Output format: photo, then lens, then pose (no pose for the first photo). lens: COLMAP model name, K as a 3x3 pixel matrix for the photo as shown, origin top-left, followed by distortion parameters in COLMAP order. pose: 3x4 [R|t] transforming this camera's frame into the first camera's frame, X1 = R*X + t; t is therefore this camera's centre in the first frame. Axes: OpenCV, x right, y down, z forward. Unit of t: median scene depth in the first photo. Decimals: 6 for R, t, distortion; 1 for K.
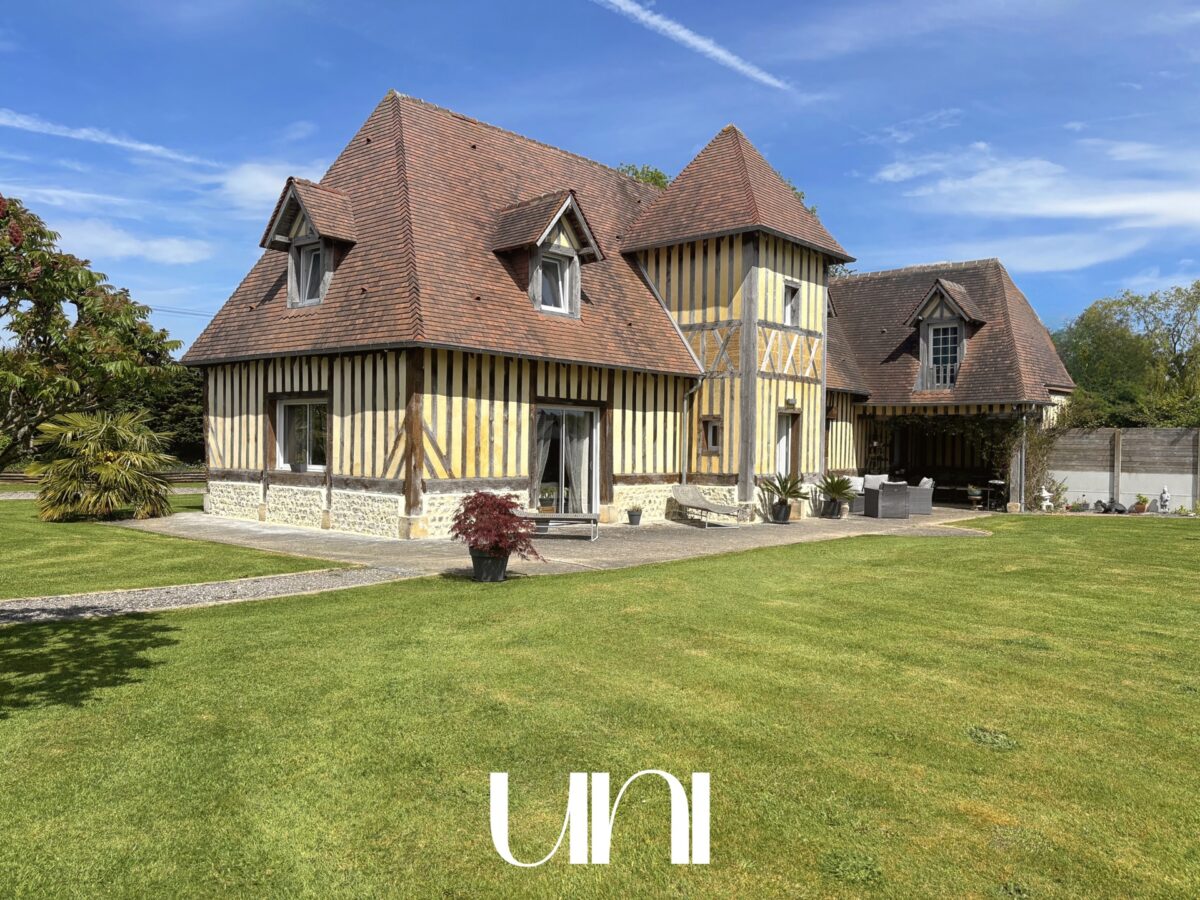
lens RADIAL K [[889.7, 0, 600.0], [0, 889.7, 450.0], [0, 0, 1]] dist [0.023703, 0.000418]
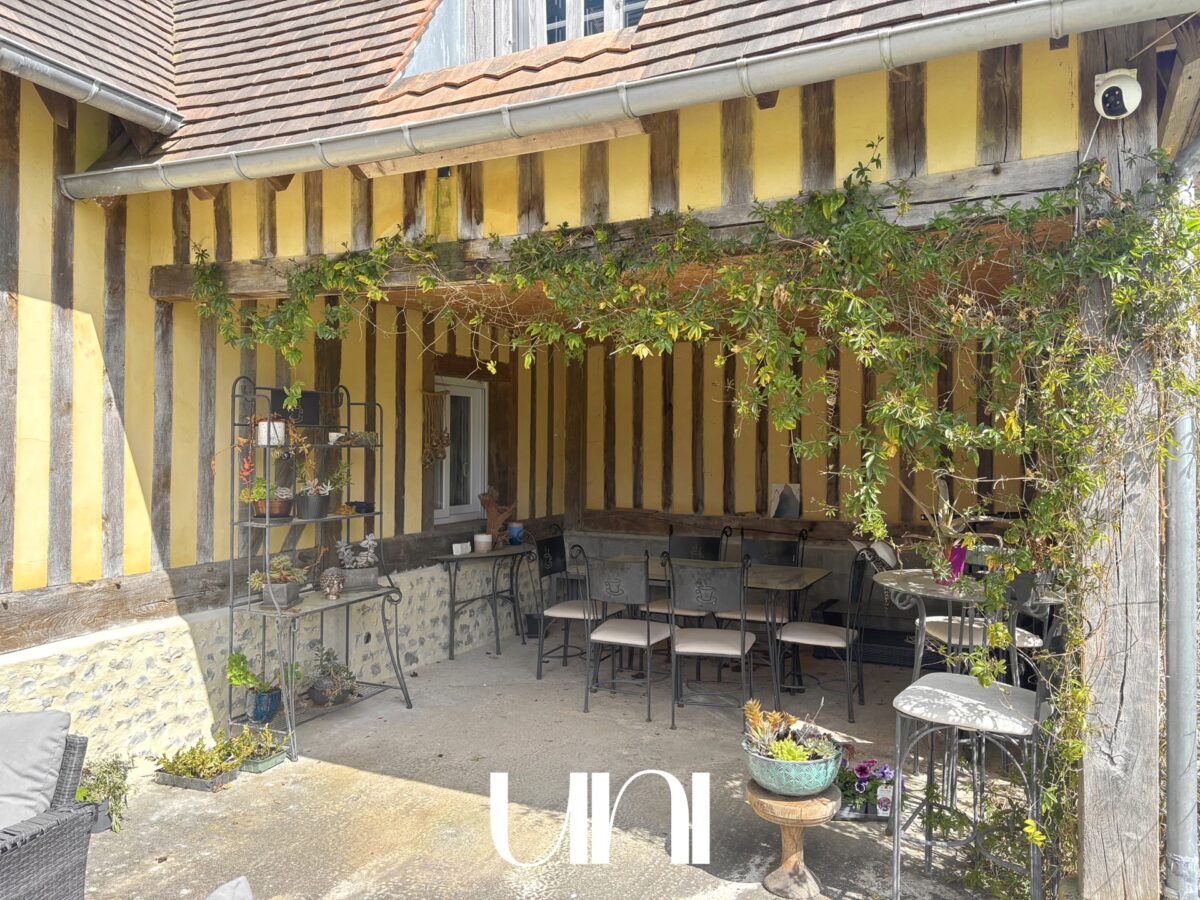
lens RADIAL K [[889.7, 0, 600.0], [0, 889.7, 450.0], [0, 0, 1]] dist [0.023703, 0.000418]
pose [[0.963507, -0.008456, 0.267550, 0.453132], [0.009354, 0.999954, -0.002082, -0.003630], [-0.267520, 0.004509, 0.963542, 1.117357]]
